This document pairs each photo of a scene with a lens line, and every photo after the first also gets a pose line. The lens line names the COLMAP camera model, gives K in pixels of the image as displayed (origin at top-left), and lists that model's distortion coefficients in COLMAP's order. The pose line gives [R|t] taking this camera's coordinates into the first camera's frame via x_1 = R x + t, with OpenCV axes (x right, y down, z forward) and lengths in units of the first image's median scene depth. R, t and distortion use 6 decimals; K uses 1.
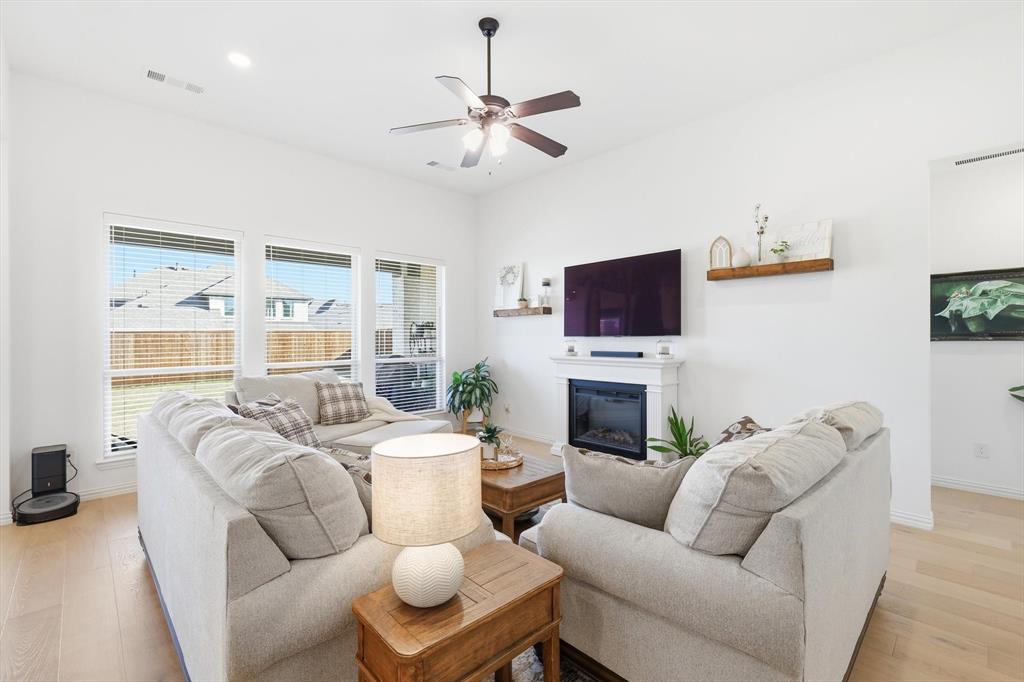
lens RADIAL K [[452.8, 0, 512.6], [0, 452.8, 337.0], [0, 0, 1]] dist [-0.002587, -0.001059]
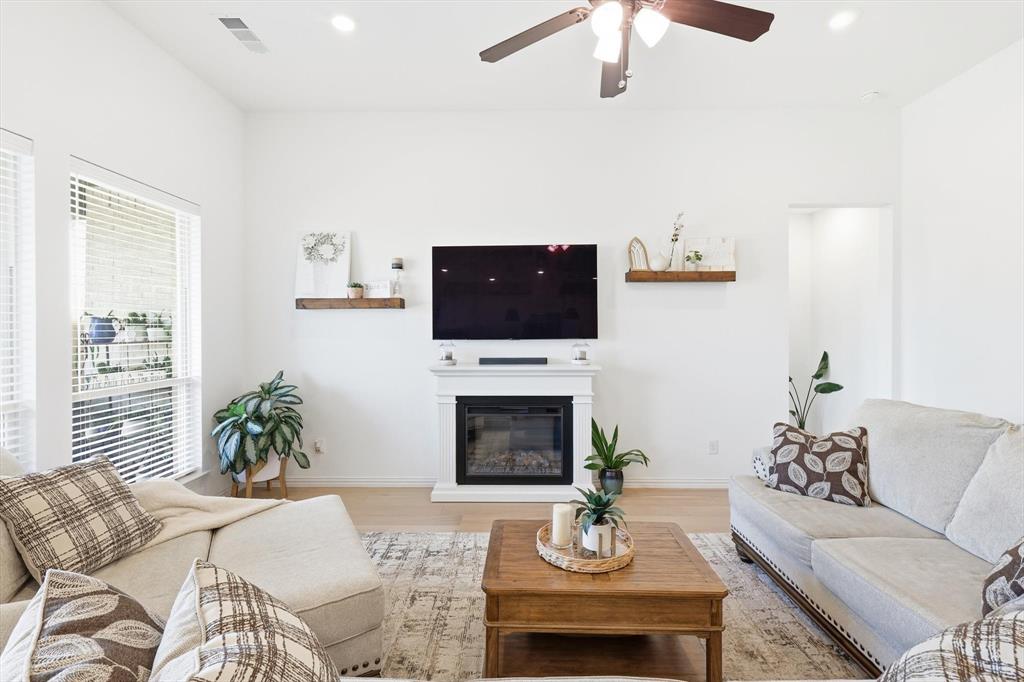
lens RADIAL K [[452.8, 0, 511.0], [0, 452.8, 332.9], [0, 0, 1]] dist [-0.002587, -0.001059]
pose [[0.700918, 0.001129, 0.713241, -0.359988], [-0.000641, 0.999999, -0.000953, -0.012005], [-0.713242, 0.000211, 0.700918, 0.422513]]
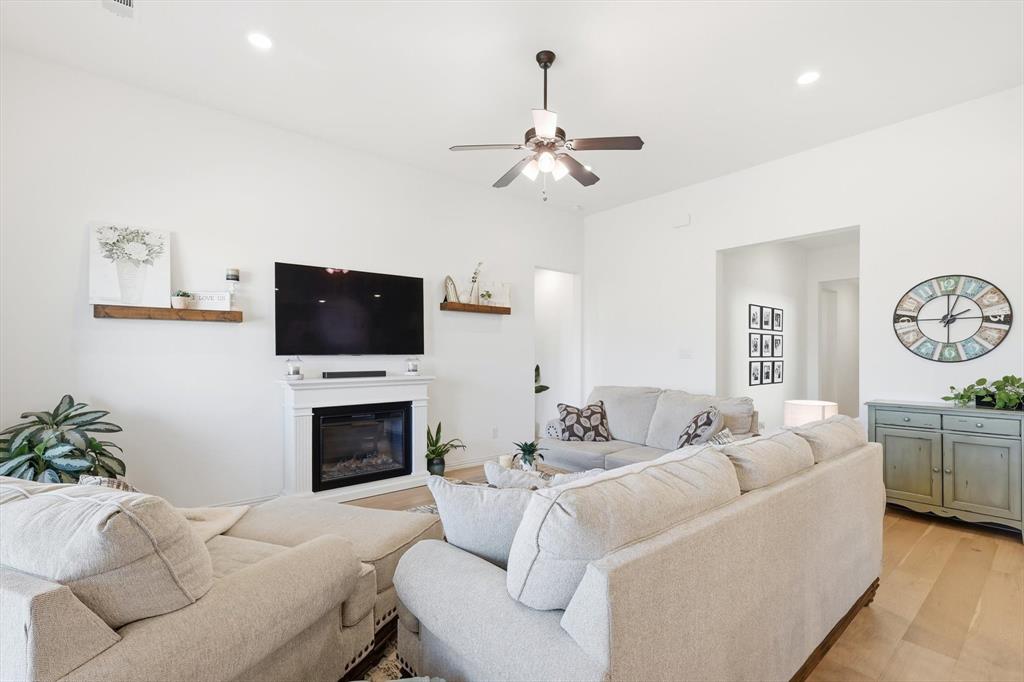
lens RADIAL K [[452.8, 0, 512.8], [0, 452.8, 352.1], [0, 0, 1]] dist [-0.002587, -0.001059]
pose [[0.074439, 0.012371, 0.997149, -0.659787], [0.002937, 0.999916, -0.012624, 0.005695], [-0.997221, 0.003868, 0.074397, 0.609288]]
